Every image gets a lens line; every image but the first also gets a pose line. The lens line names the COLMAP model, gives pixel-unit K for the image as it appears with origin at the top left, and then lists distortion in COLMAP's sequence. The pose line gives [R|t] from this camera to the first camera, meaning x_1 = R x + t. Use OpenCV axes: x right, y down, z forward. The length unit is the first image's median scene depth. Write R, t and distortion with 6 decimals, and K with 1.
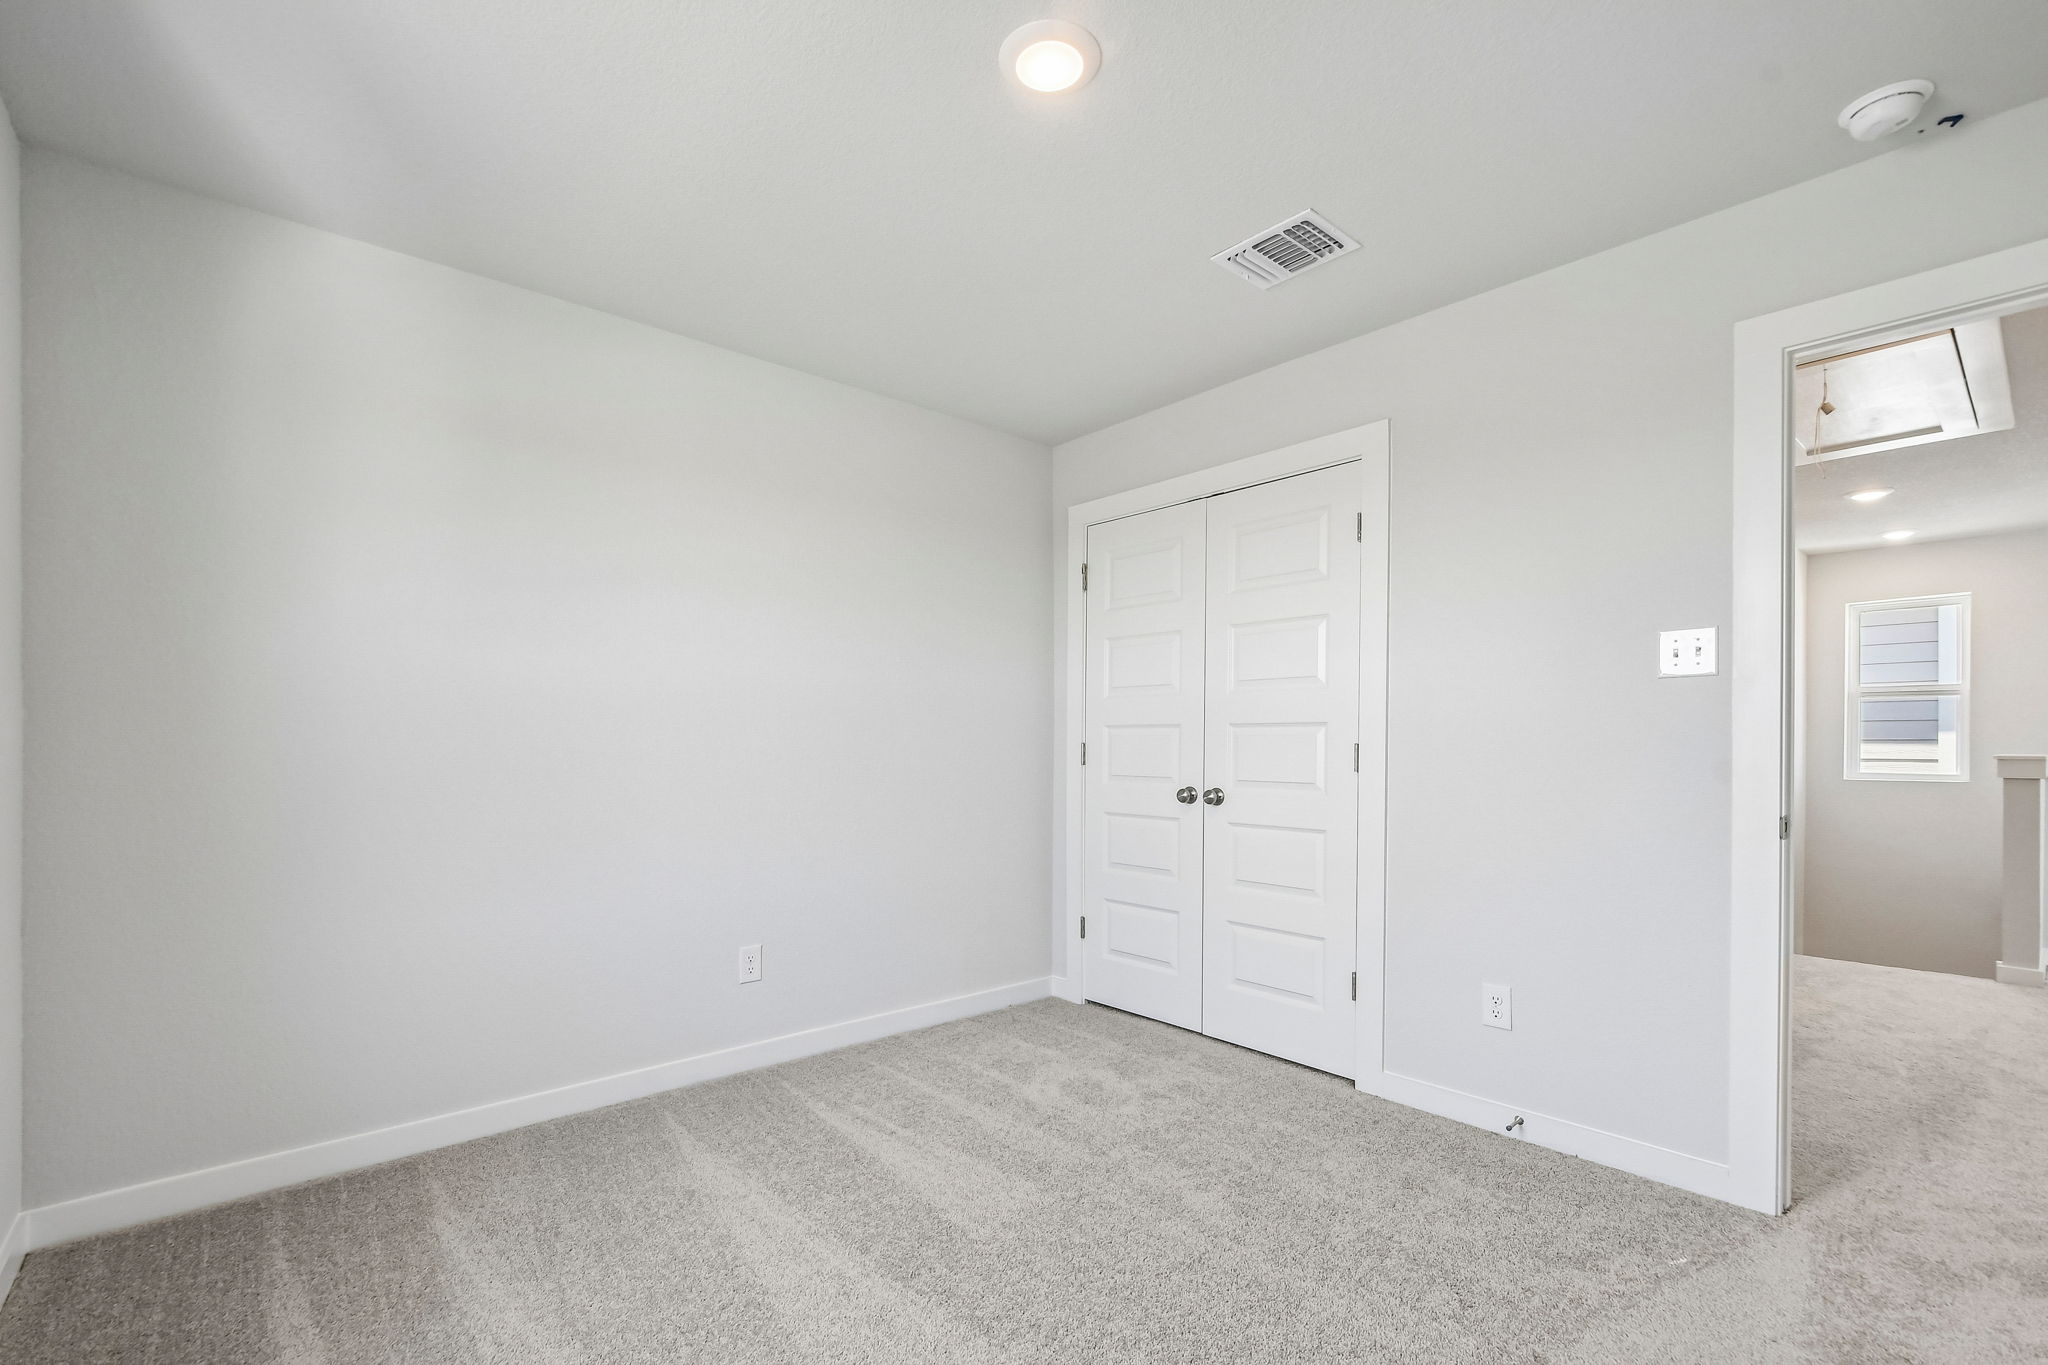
lens RADIAL K [[908.4, 0, 997.7], [0, 908.4, 745.8], [0, 0, 1]] dist [0.002077, 0.000124]
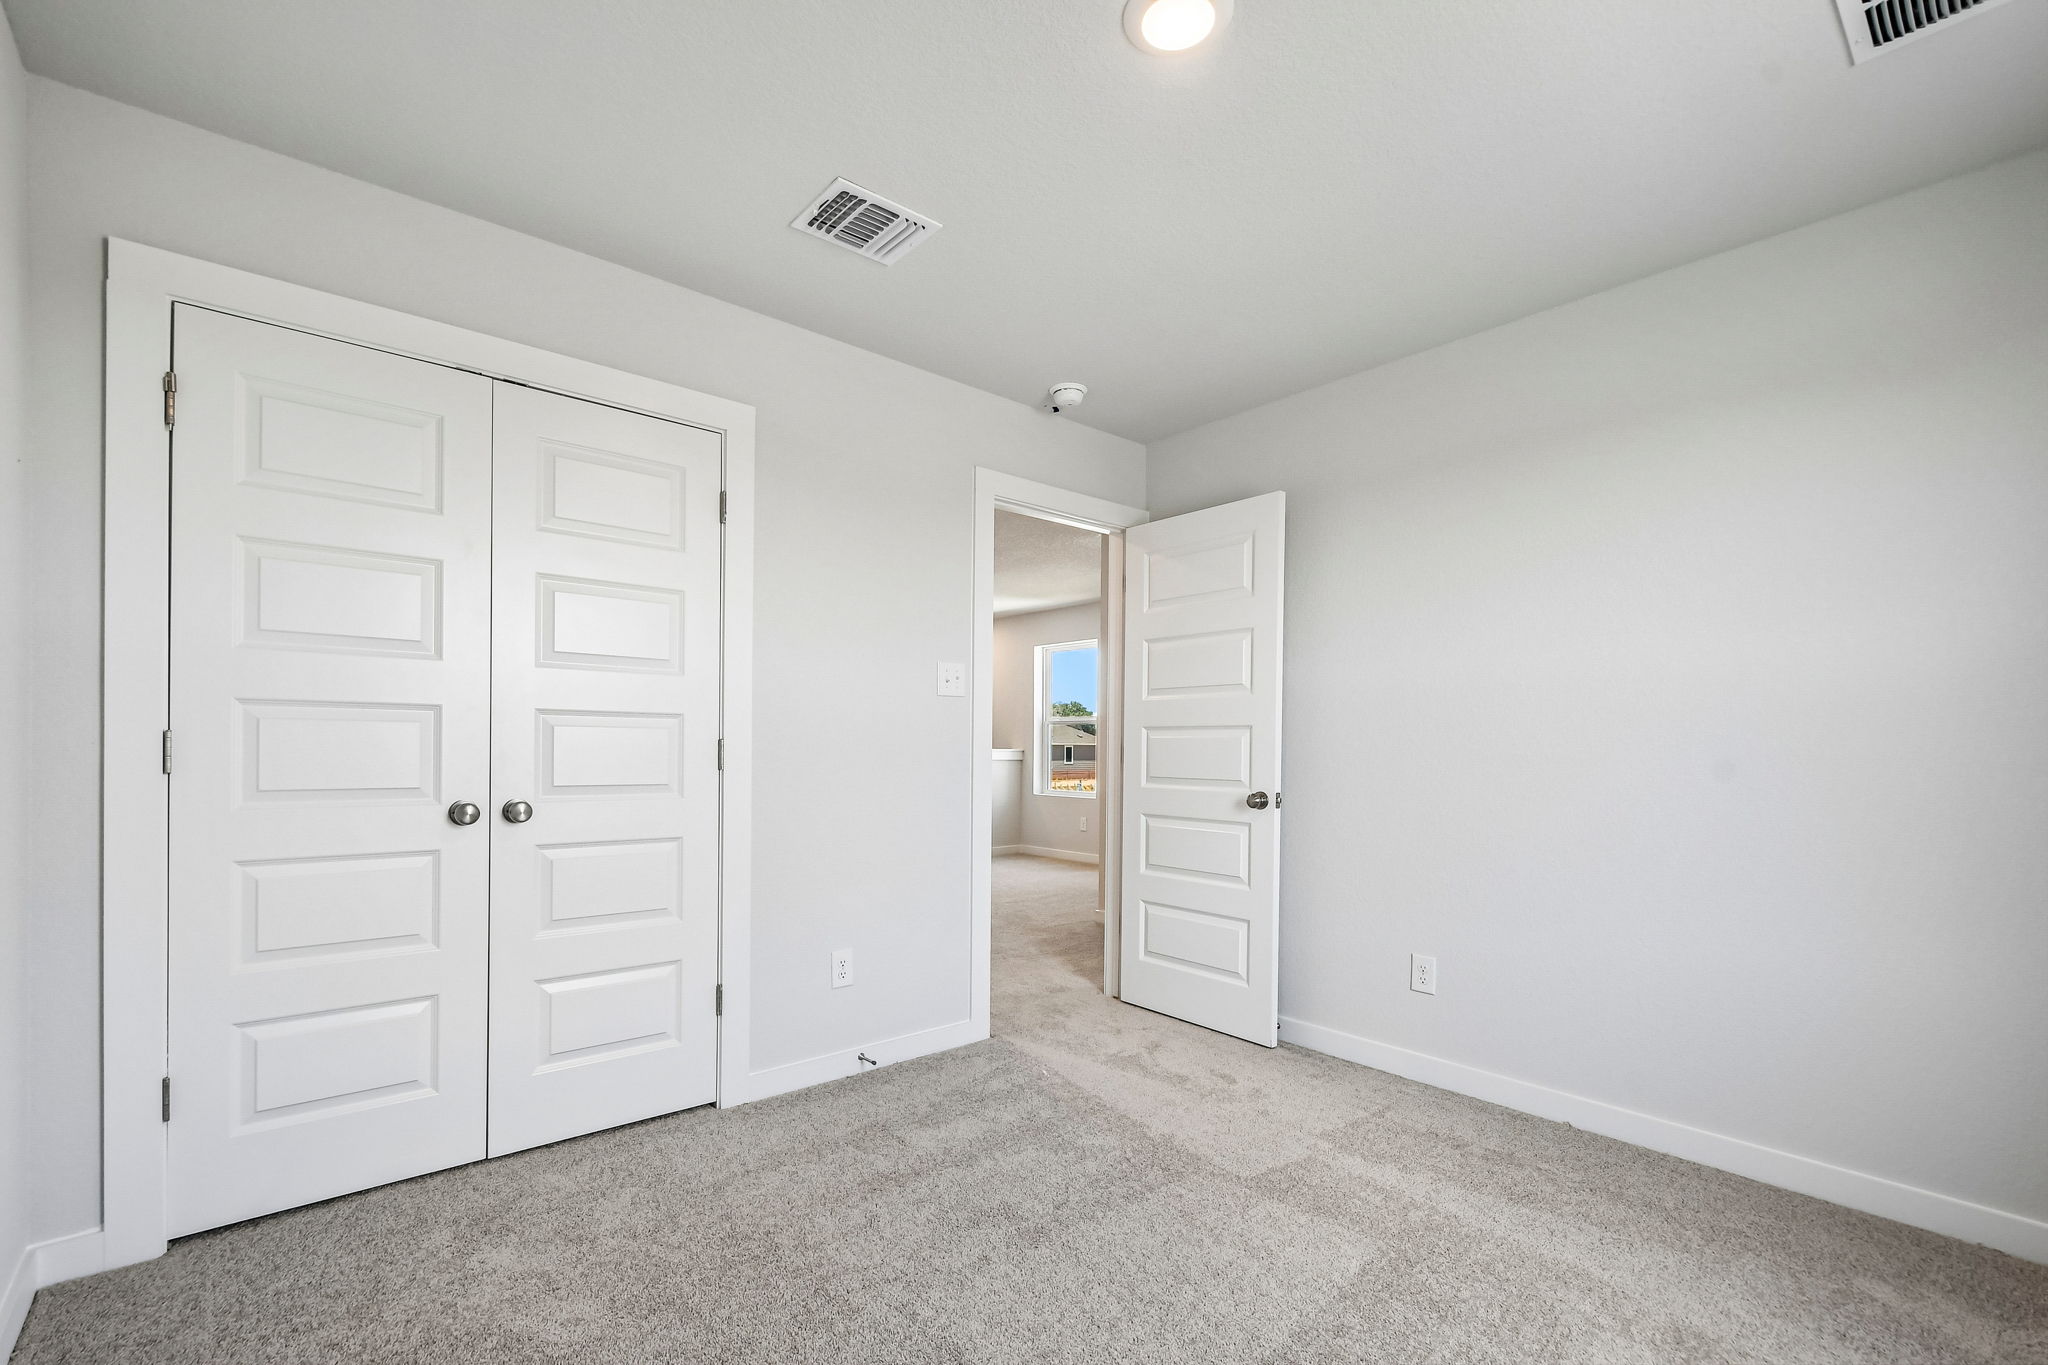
lens RADIAL K [[920.5, 0, 1012.4], [0, 920.5, 741.9], [0, 0, 1]] dist [0.000360, -0.000715]
pose [[-0.004988, -0.002682, 0.999984, -0.562349], [-0.009581, 0.999951, 0.002634, -0.004759], [-0.999942, -0.009567, -0.005014, 0.726210]]
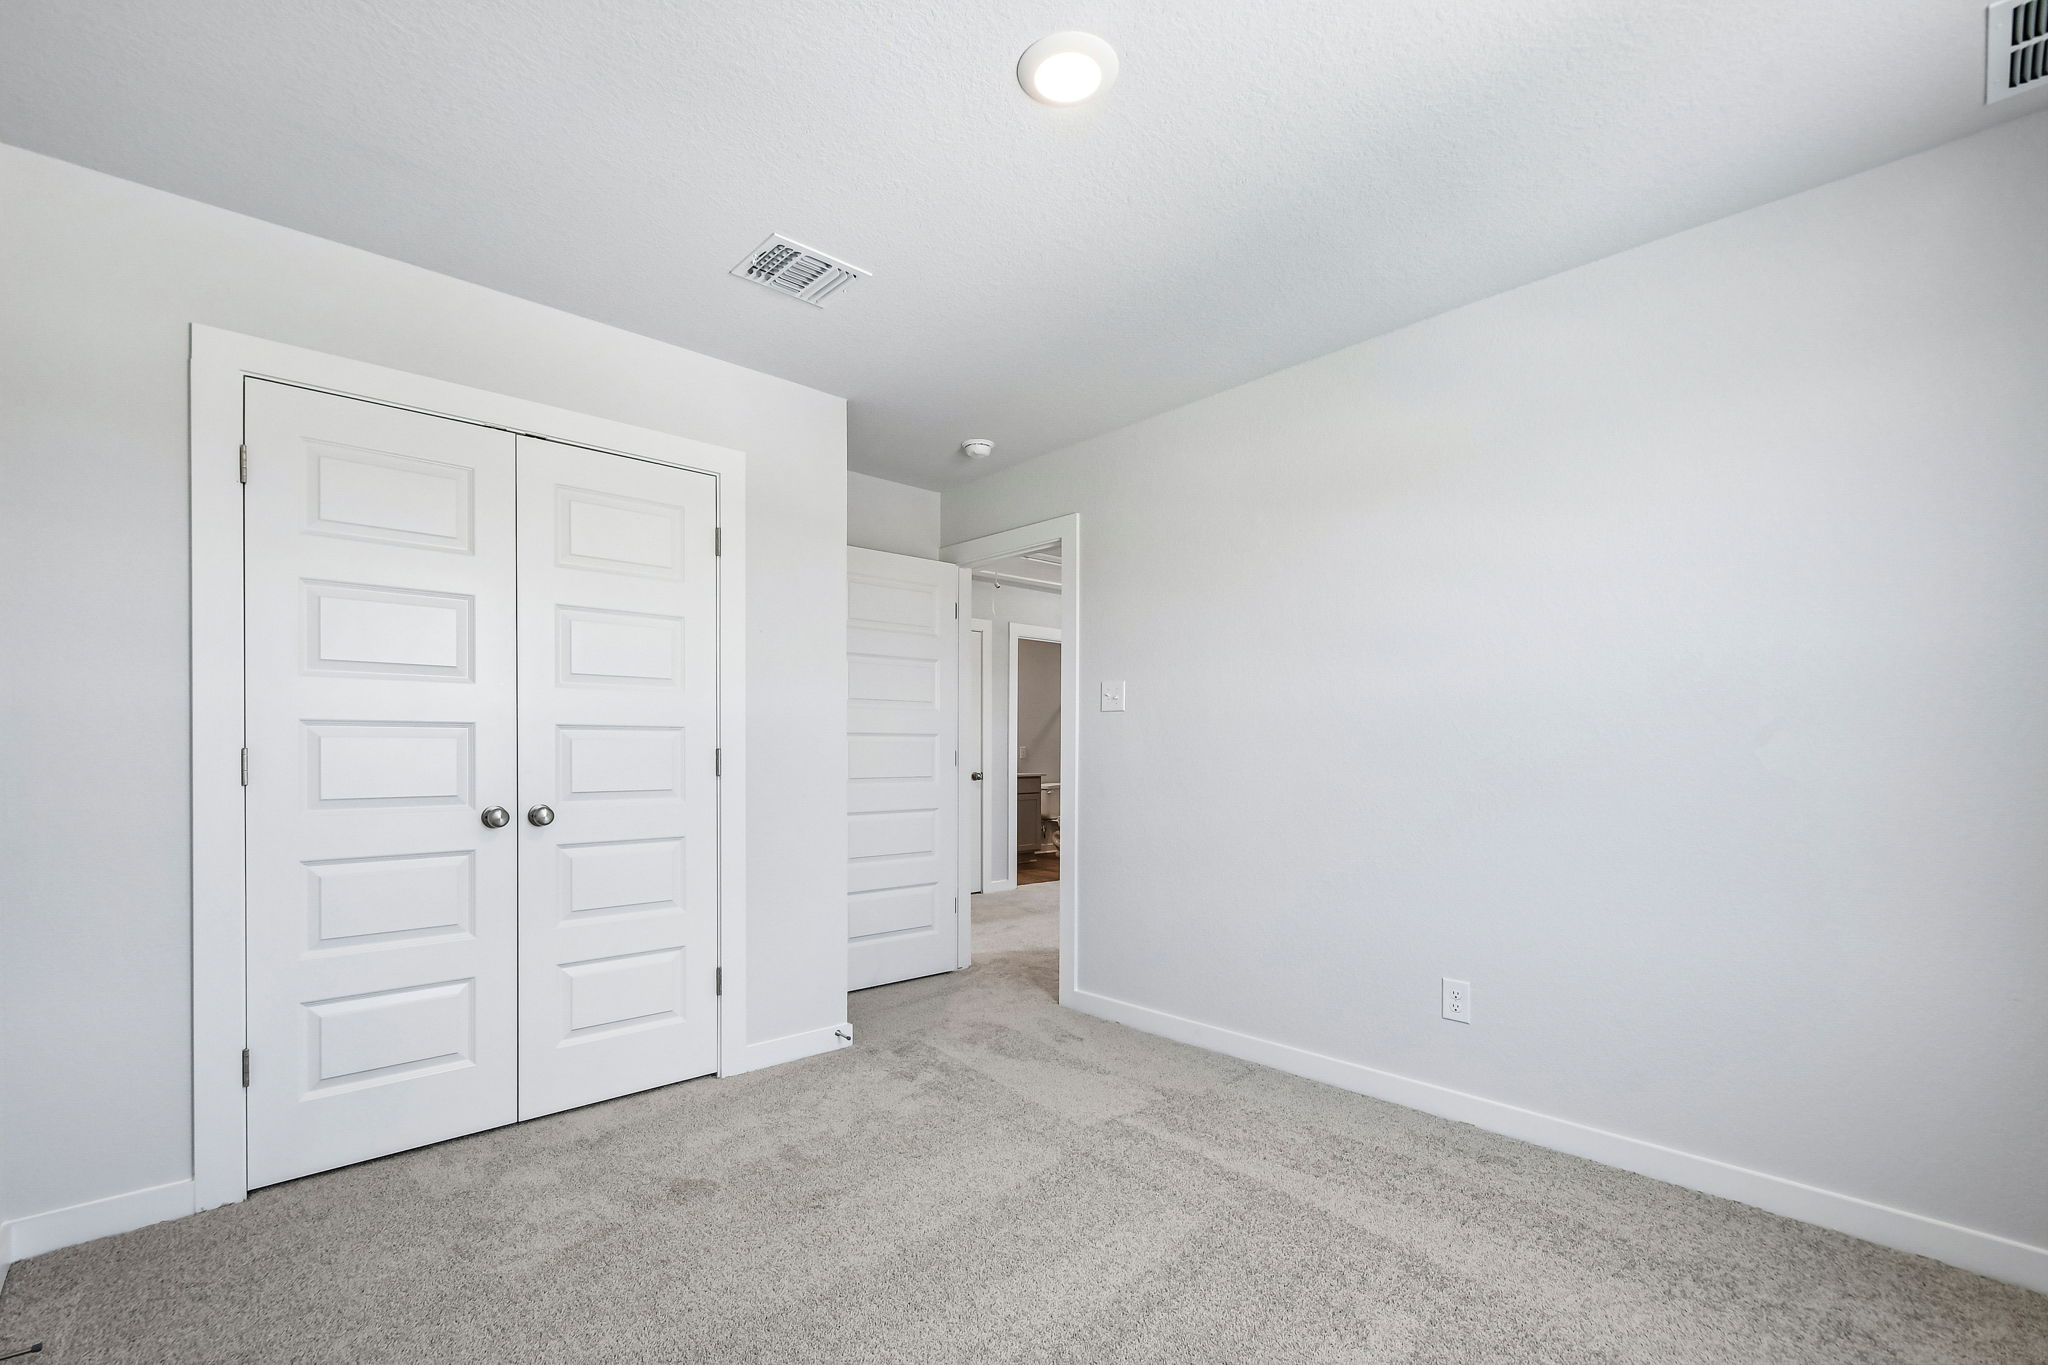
lens RADIAL K [[782.6, 0, 1019.6], [0, 782.6, 750.6], [0, 0, 1]] dist [-0.021117, -0.000085]
pose [[0.012445, -0.006450, 0.999902, -0.514050], [0.005139, 0.999966, 0.006386, -0.004099], [-0.999909, 0.005059, 0.012478, 0.670424]]
